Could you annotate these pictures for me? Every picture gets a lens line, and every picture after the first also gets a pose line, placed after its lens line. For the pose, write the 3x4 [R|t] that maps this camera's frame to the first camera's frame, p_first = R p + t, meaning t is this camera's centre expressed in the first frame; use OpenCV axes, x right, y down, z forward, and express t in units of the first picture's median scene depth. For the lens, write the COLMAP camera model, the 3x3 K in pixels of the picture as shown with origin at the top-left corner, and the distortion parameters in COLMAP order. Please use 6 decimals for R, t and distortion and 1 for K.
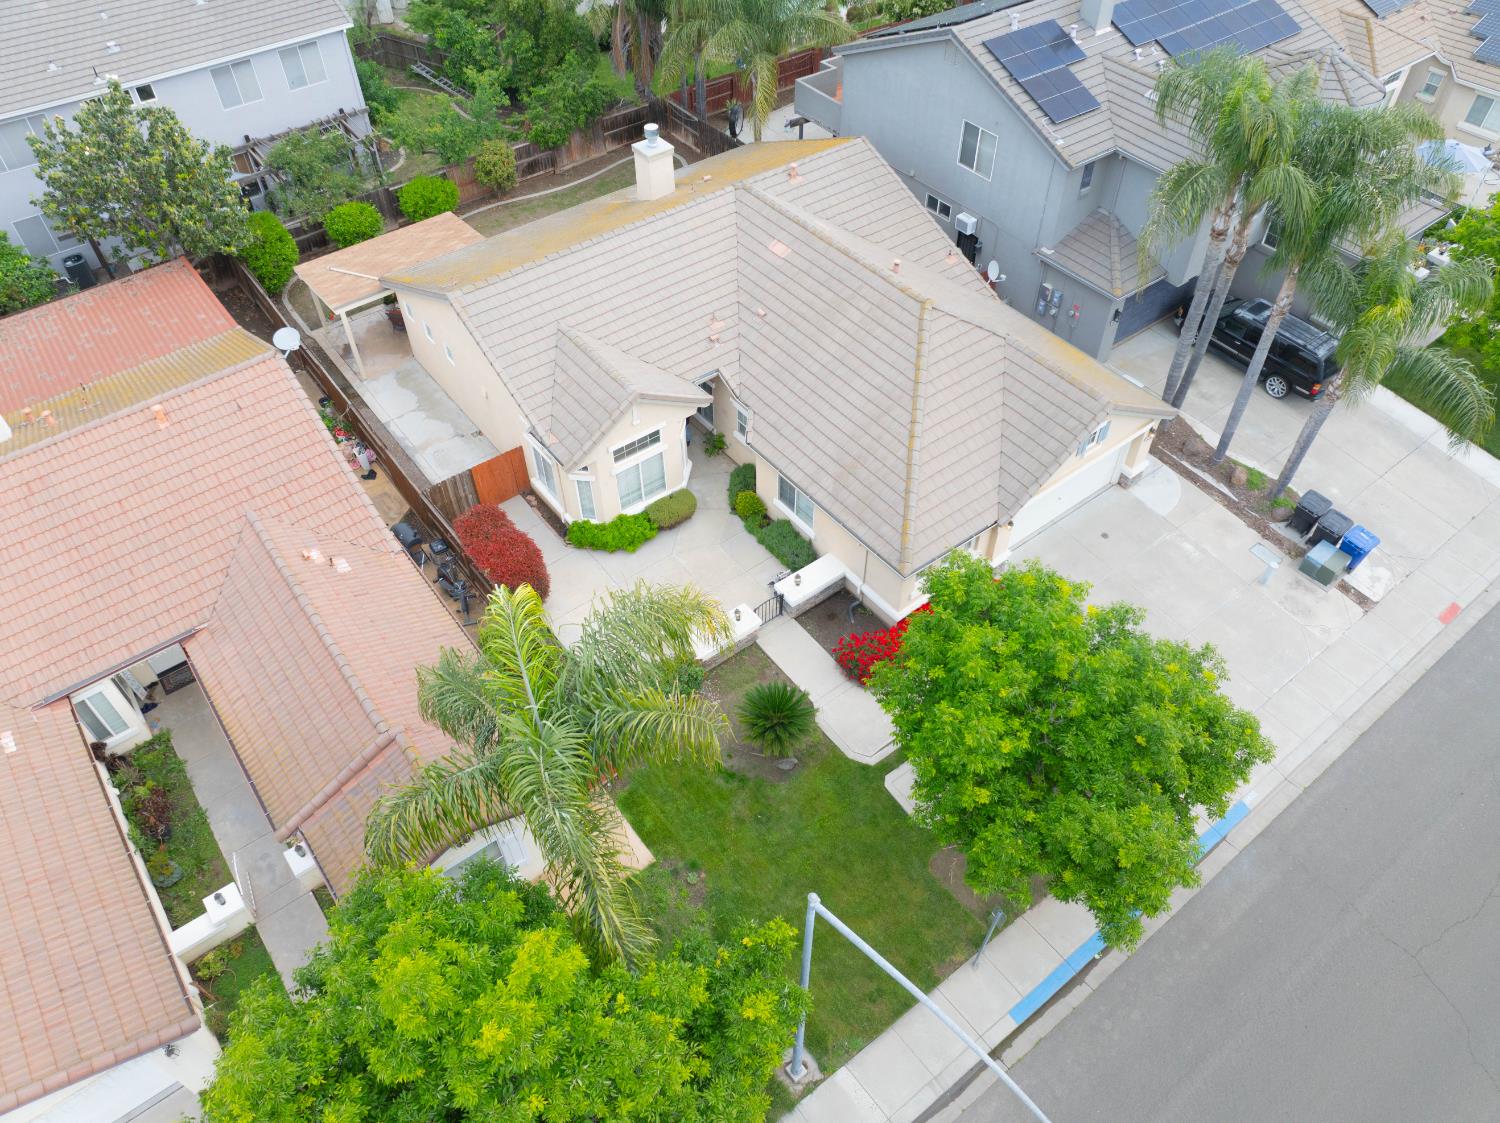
lens RADIAL K [[1057.1, 0, 756.0], [0, 1057.1, 560.6], [0, 0, 1]] dist [-0.060777, 0.031407]
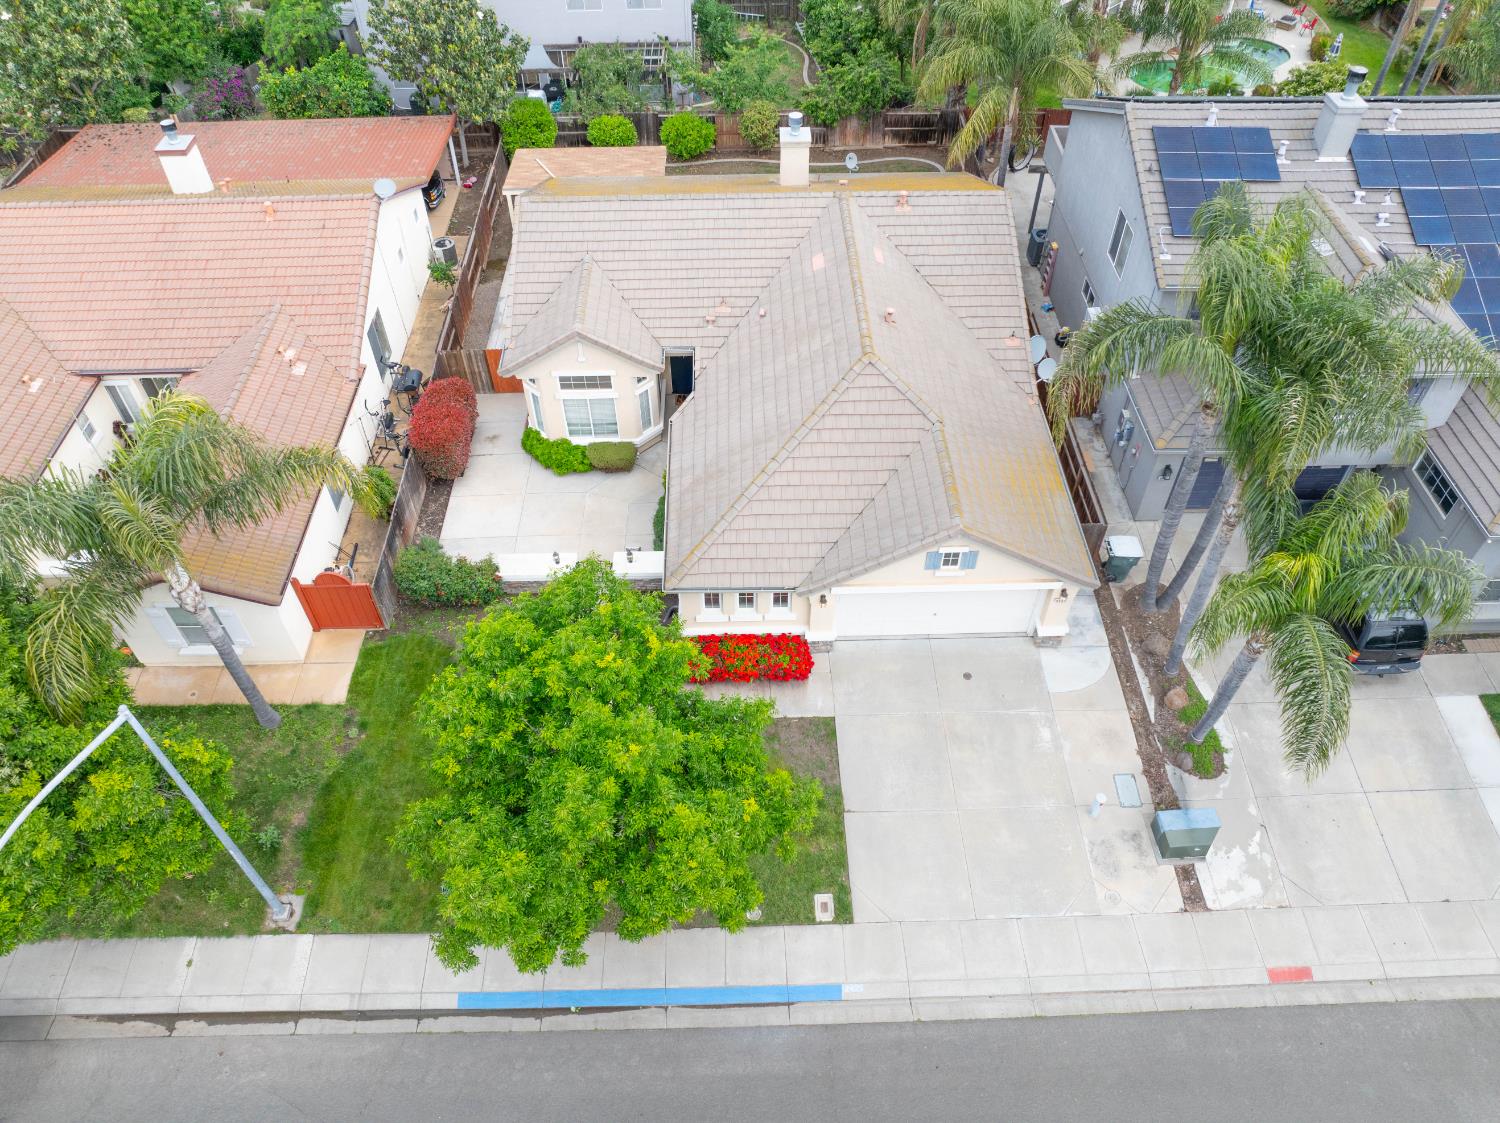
lens RADIAL K [[1057.1, 0, 756.0], [0, 1057.1, 560.6], [0, 0, 1]] dist [-0.060777, 0.031407]
pose [[0.807216, 0.437487, -0.396241, 0.509076], [-0.436464, 0.894338, 0.098274, -0.123441], [0.397367, 0.093617, 0.912872, 0.110388]]
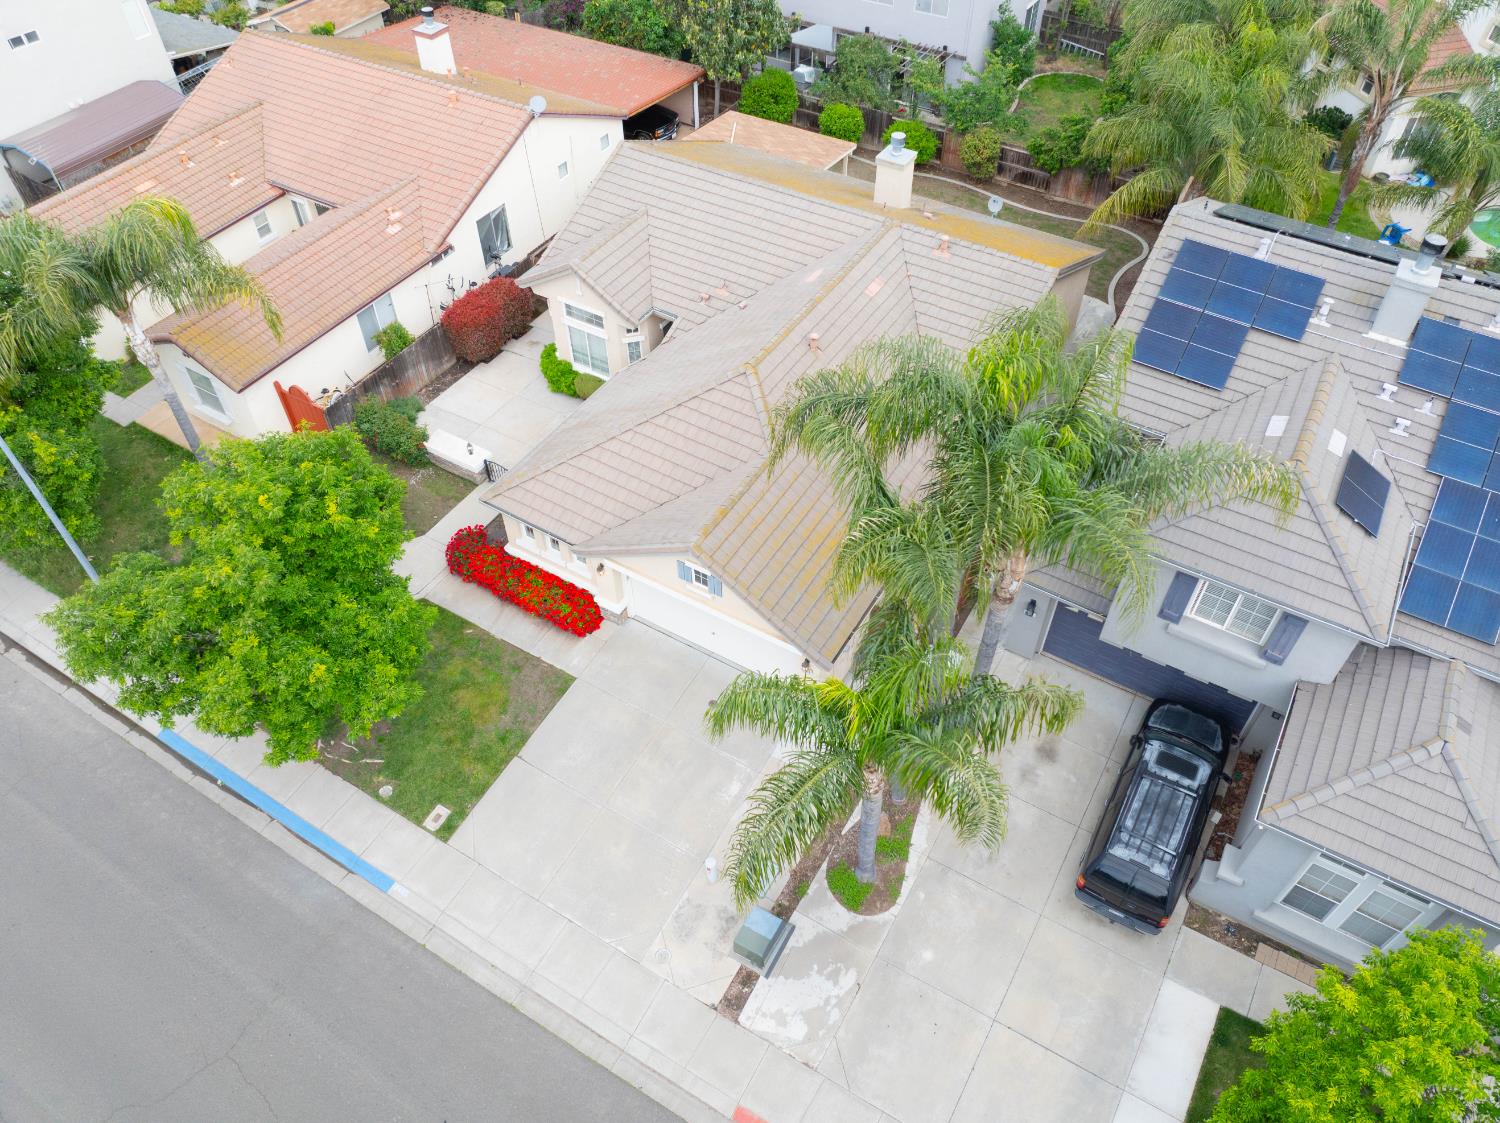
lens RADIAL K [[1057.1, 0, 756.0], [0, 1057.1, 560.6], [0, 0, 1]] dist [-0.060777, 0.031407]
pose [[0.366585, 0.689582, -0.624573, 0.828766], [-0.686547, 0.653555, 0.318621, -0.414618], [0.627908, 0.311997, 0.713014, 0.369602]]
